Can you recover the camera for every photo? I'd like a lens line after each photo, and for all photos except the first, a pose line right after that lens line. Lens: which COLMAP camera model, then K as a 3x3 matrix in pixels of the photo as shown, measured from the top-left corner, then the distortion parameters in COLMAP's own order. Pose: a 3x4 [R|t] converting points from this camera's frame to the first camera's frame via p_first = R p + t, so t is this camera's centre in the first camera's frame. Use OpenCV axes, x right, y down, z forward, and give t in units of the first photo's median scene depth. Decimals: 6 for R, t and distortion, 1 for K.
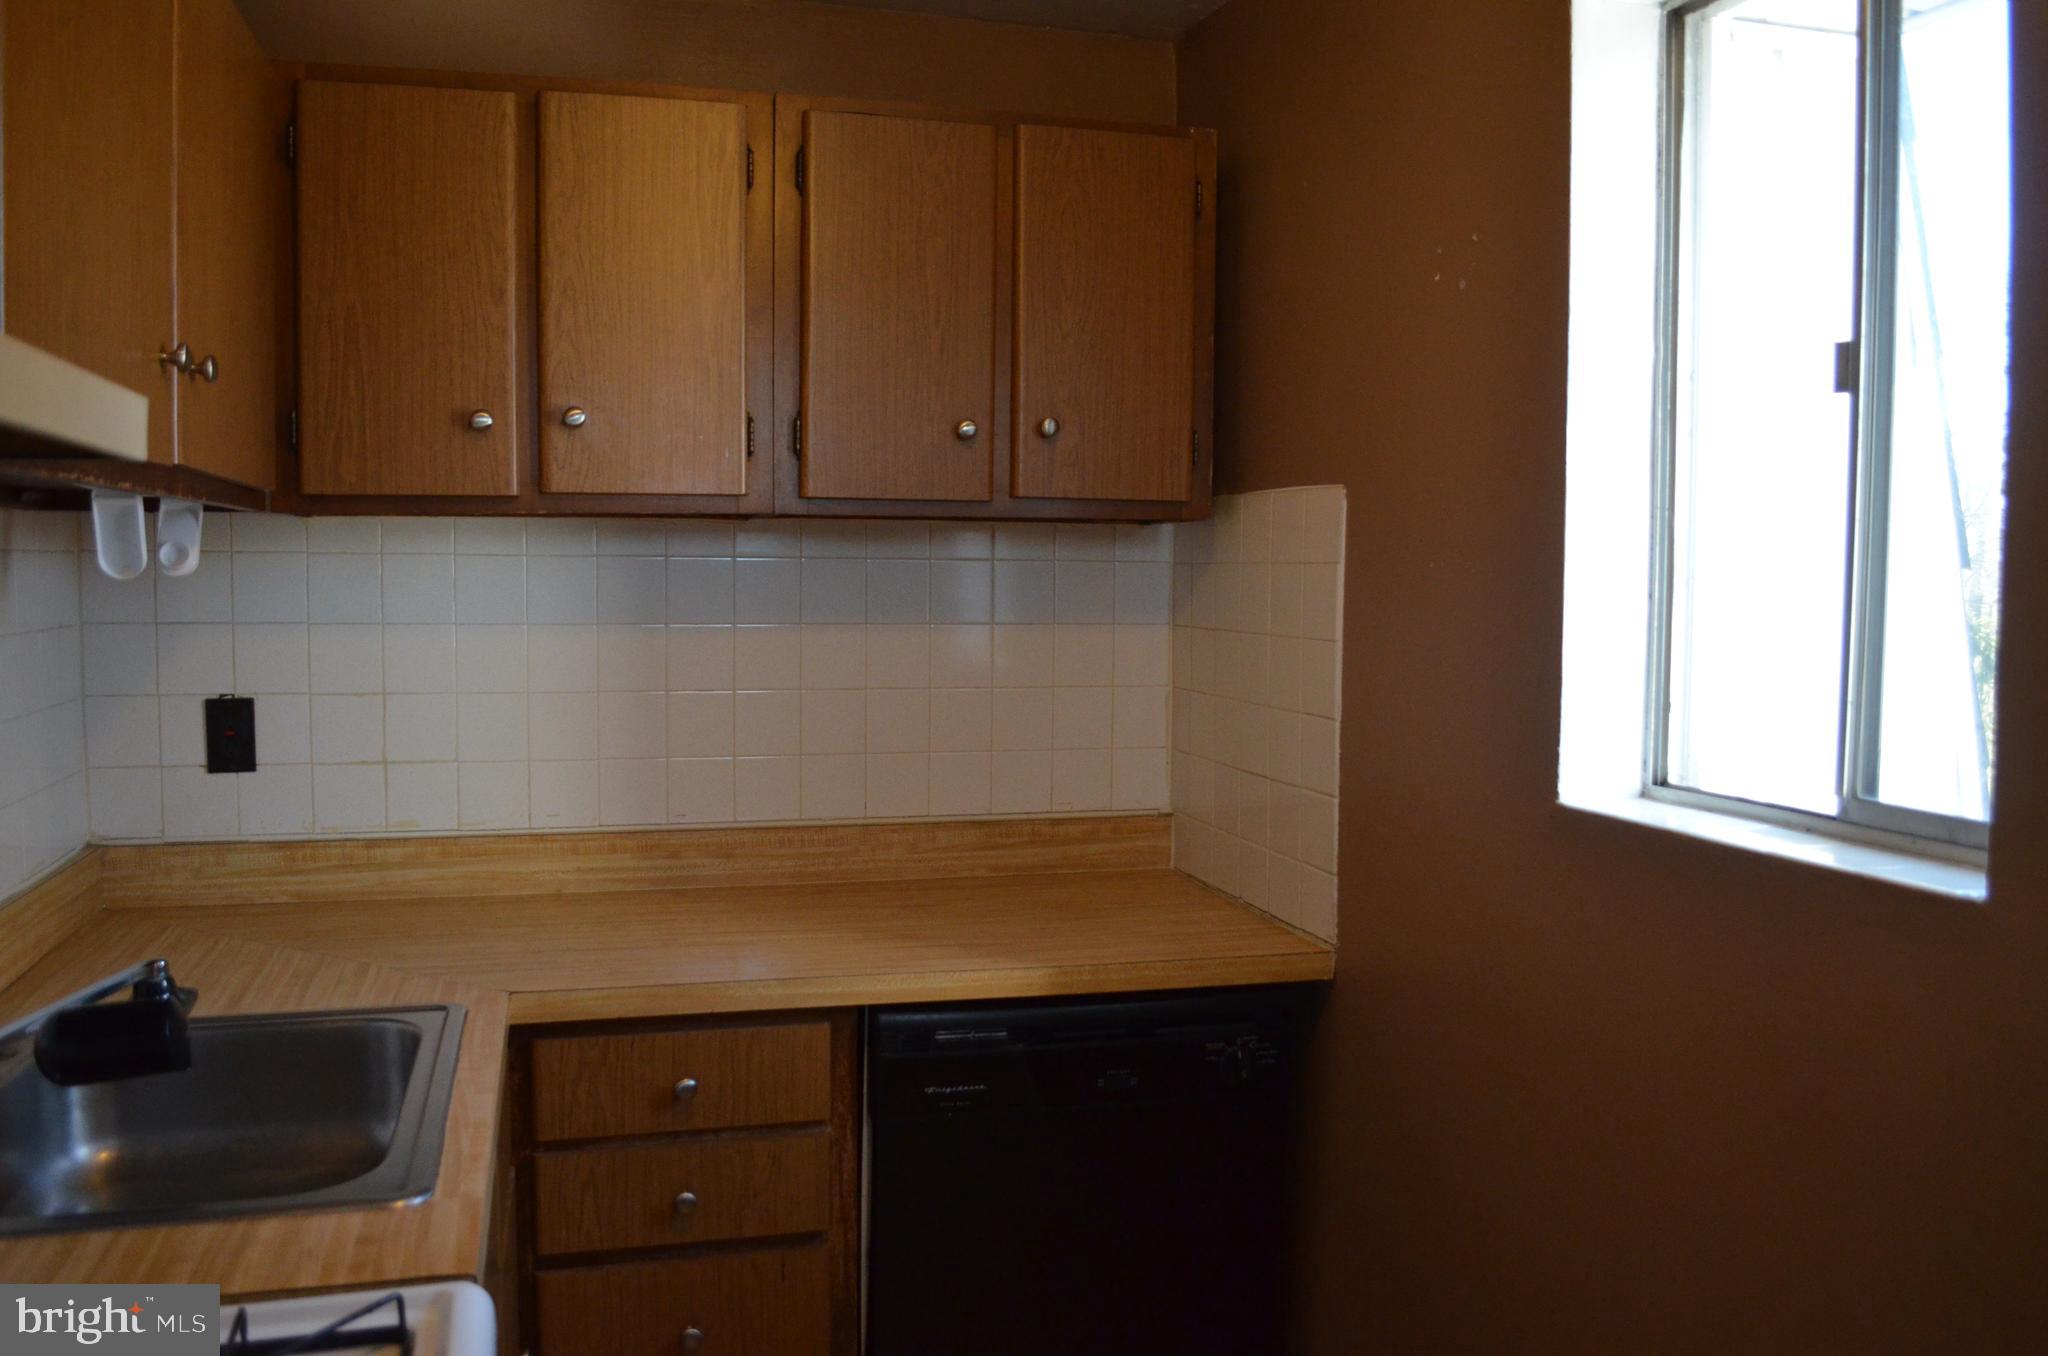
lens RADIAL K [[1600.3, 0, 1026.6], [0, 1600.3, 675.7], [0, 0, 1]] dist [-0.078130, 0.010170]
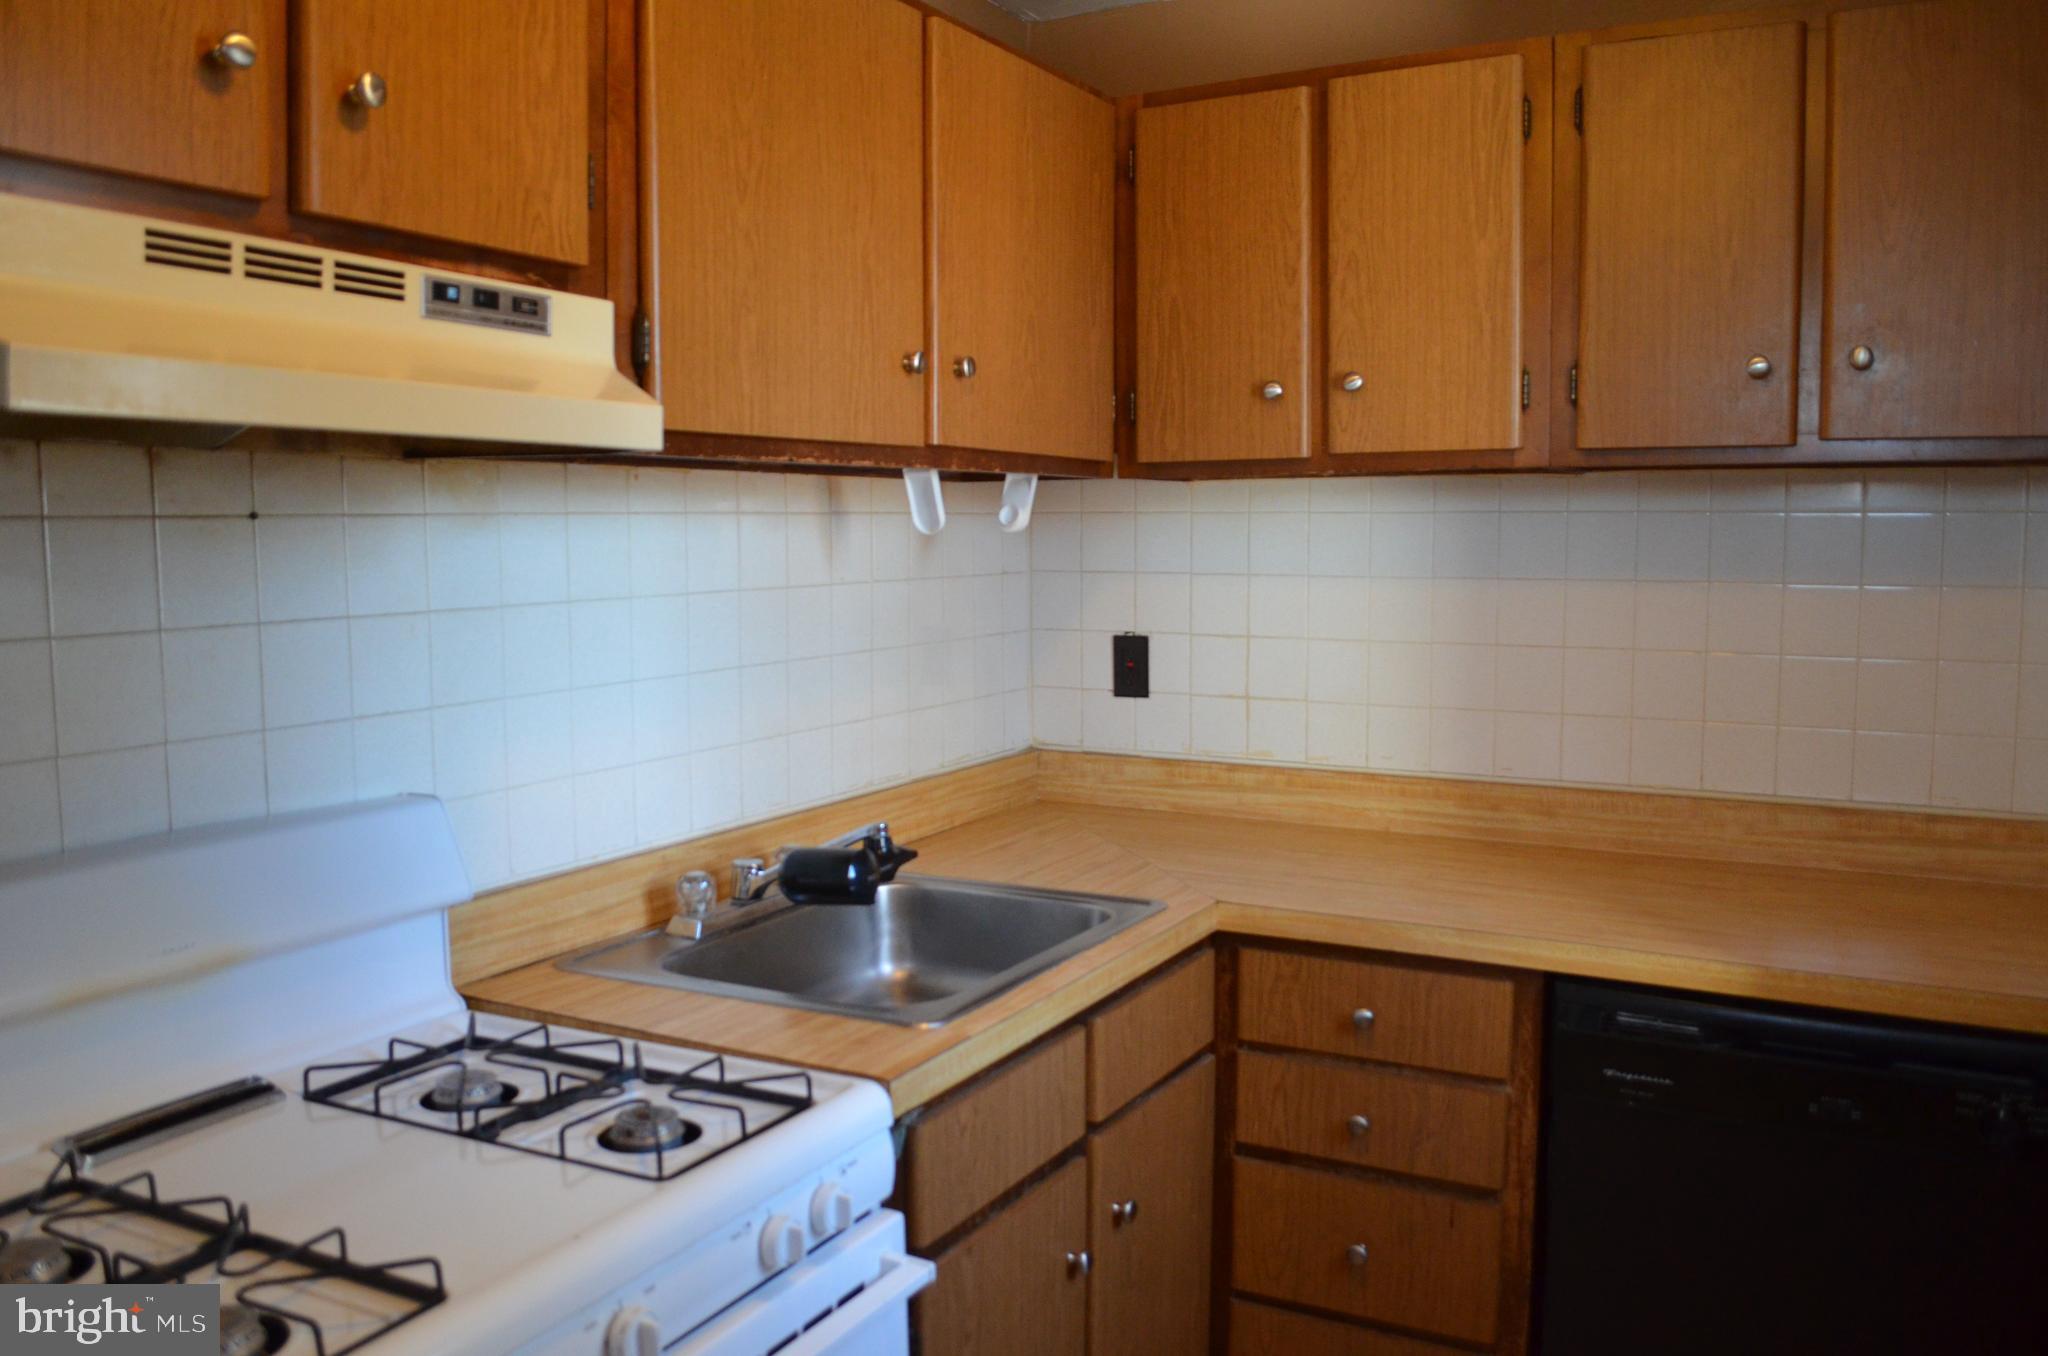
lens RADIAL K [[1600.3, 0, 1036.0], [0, 1600.3, 678.4], [0, 0, 1]] dist [-0.078130, 0.010170]
pose [[0.714425, 0.054709, -0.697570, 0.320867], [-0.035772, 0.998491, 0.041674, -0.001021], [0.698797, -0.004820, 0.715304, 0.086002]]
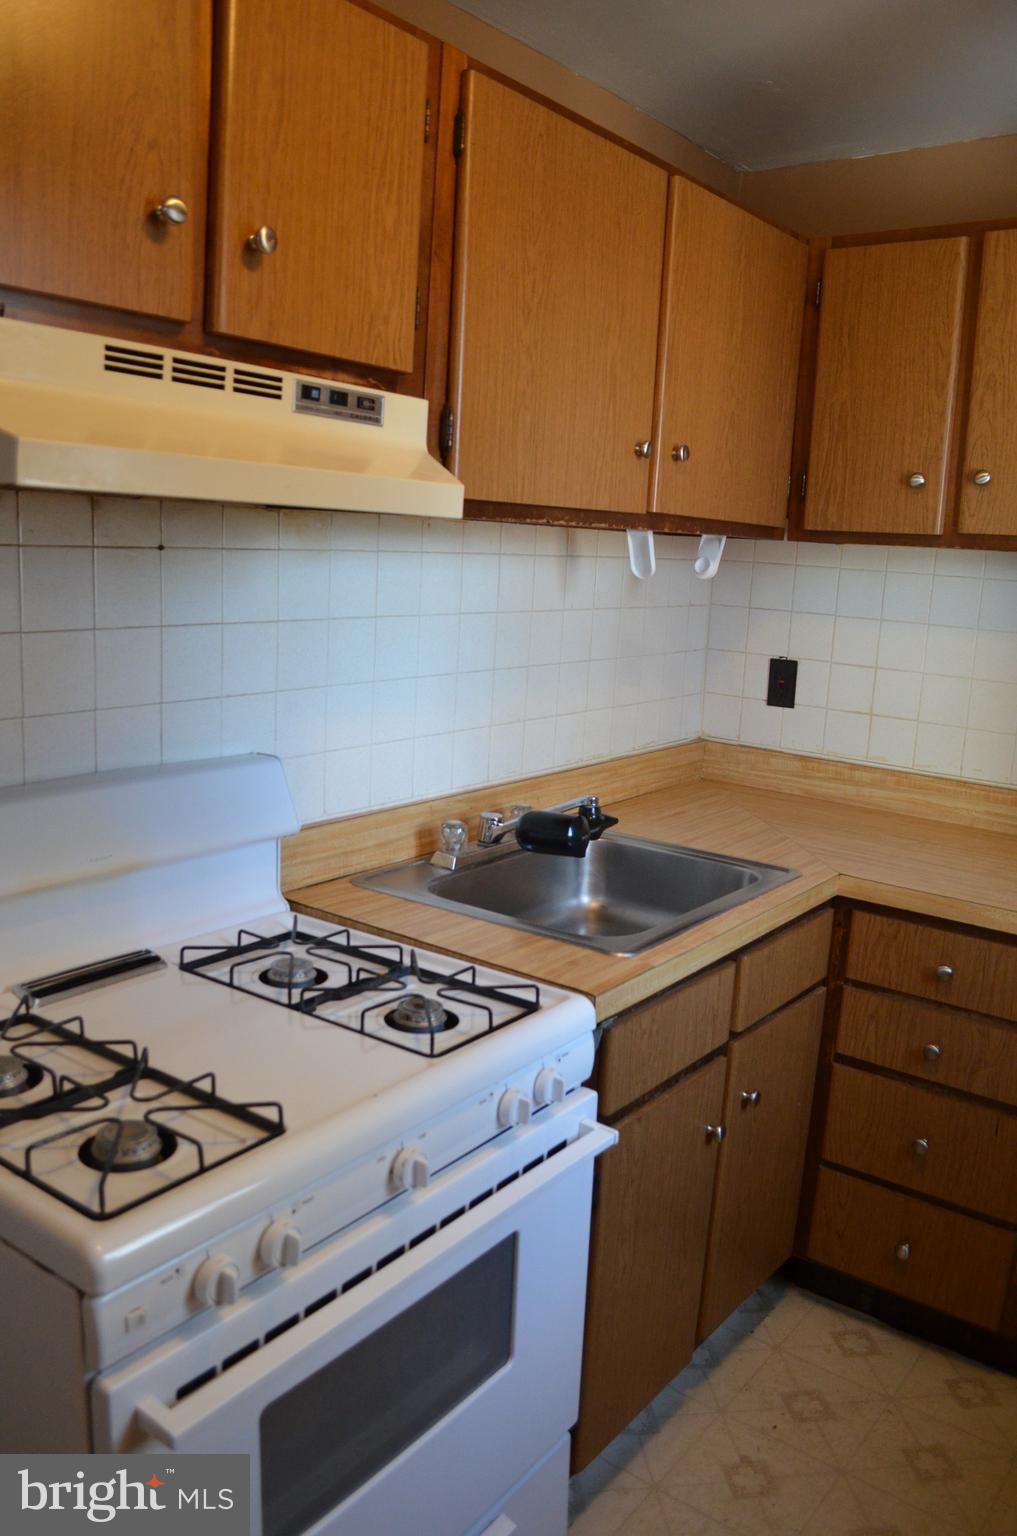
lens RADIAL K [[1200.2, 0, 516.8], [0, 1200.2, 775.7], [0, 0, 1]] dist [-0.078130, 0.010170]
pose [[0.603444, 0.174962, -0.777974, 0.303507], [-0.097059, 0.984494, 0.146123, -0.021589], [0.791477, -0.012668, 0.611068, 0.068312]]
